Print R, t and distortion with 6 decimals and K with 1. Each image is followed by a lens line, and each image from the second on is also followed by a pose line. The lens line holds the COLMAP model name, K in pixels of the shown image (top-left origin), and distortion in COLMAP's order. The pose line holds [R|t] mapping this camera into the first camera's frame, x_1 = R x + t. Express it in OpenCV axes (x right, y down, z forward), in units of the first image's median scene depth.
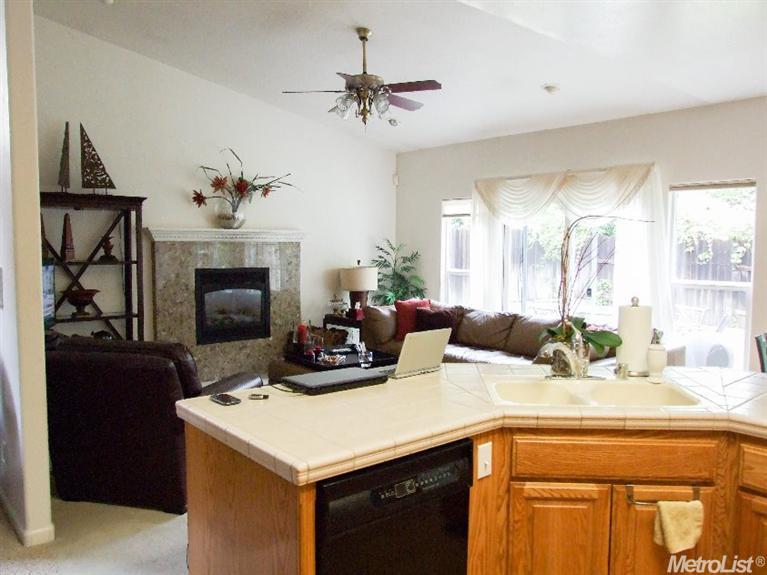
lens RADIAL K [[601.8, 0, 397.6], [0, 601.8, 284.5], [0, 0, 1]] dist [-0.001046, 0.001832]
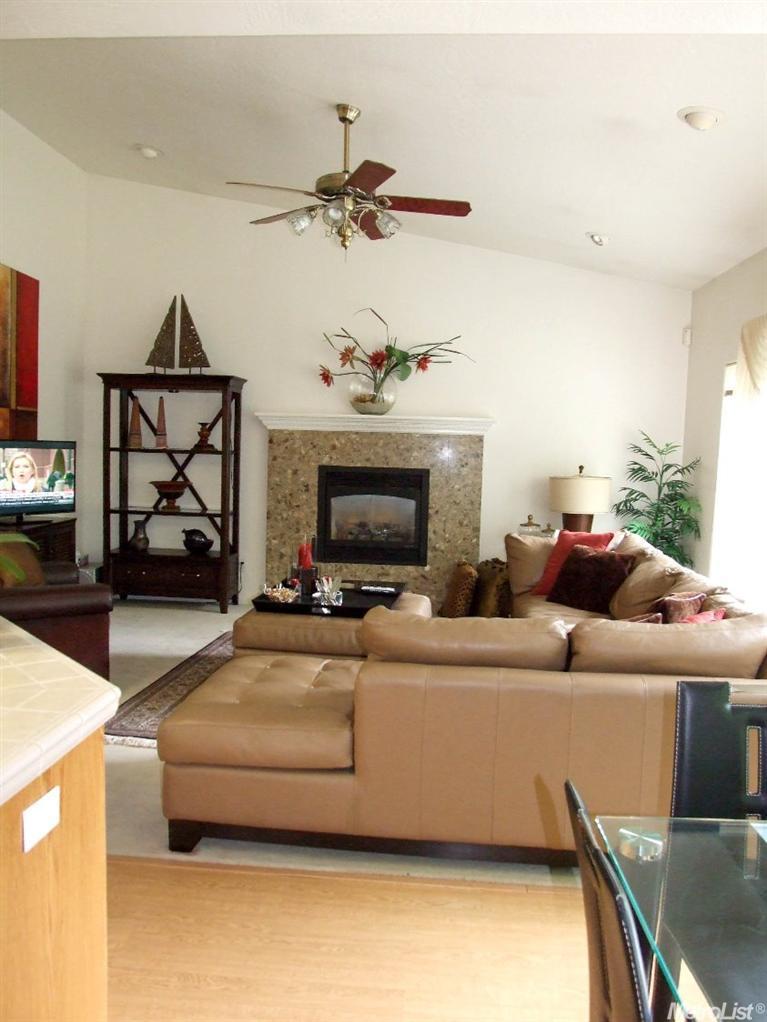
lens RADIAL K [[801.9, 0, 383.5], [0, 801.9, 511.0], [0, 0, 1]] dist [-0.001046, 0.001832]
pose [[0.711570, 0.075792, -0.698515, 0.461260], [-0.071836, 0.996803, 0.034978, -0.009010], [0.698933, 0.025289, 0.714740, 0.303803]]
